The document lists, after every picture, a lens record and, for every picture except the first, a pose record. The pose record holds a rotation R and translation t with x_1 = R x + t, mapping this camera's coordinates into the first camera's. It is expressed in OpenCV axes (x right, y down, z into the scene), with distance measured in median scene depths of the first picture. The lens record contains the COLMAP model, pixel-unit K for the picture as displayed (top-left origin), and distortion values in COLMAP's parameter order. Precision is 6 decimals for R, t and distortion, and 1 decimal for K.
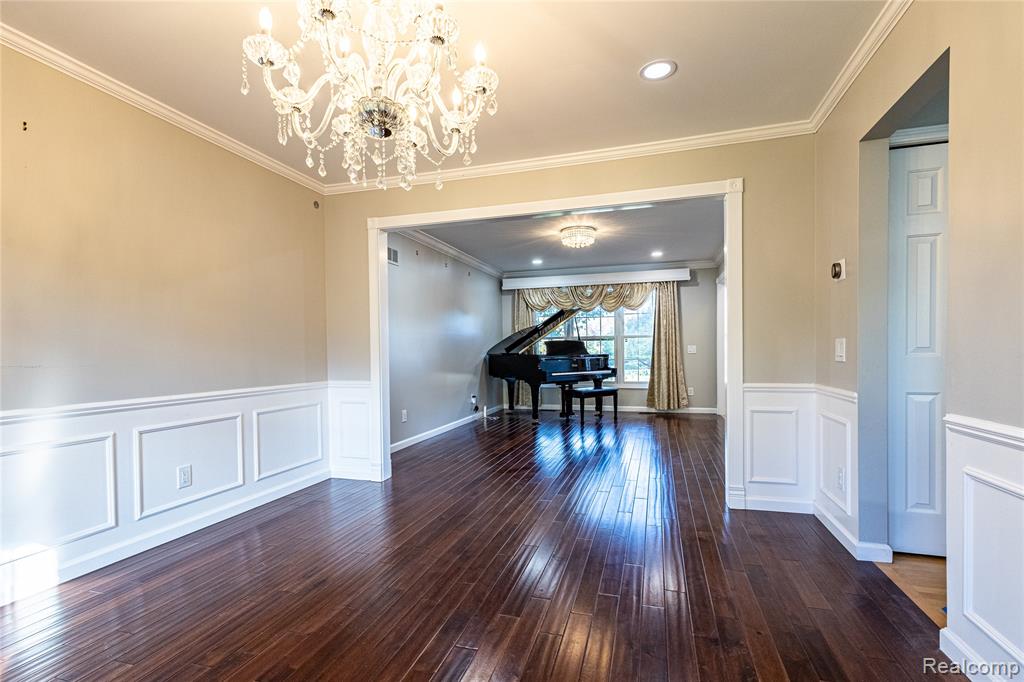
lens RADIAL K [[474.2, 0, 508.7], [0, 474.2, 359.7], [0, 0, 1]] dist [-0.000977, -0.001010]
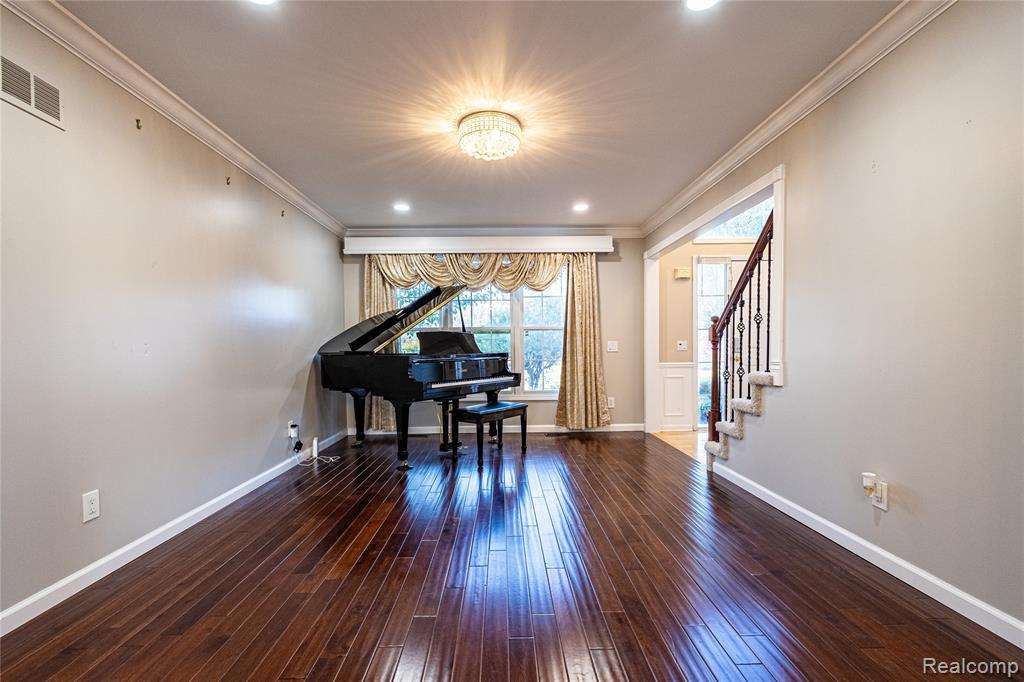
lens RADIAL K [[474.2, 0, 508.7], [0, 474.2, 359.7], [0, 0, 1]] dist [-0.000977, -0.001010]
pose [[0.949759, -0.006510, 0.312914, -0.003538], [0.005008, 0.999972, 0.005602, -0.005308], [-0.312942, -0.003753, 0.949765, 0.338870]]
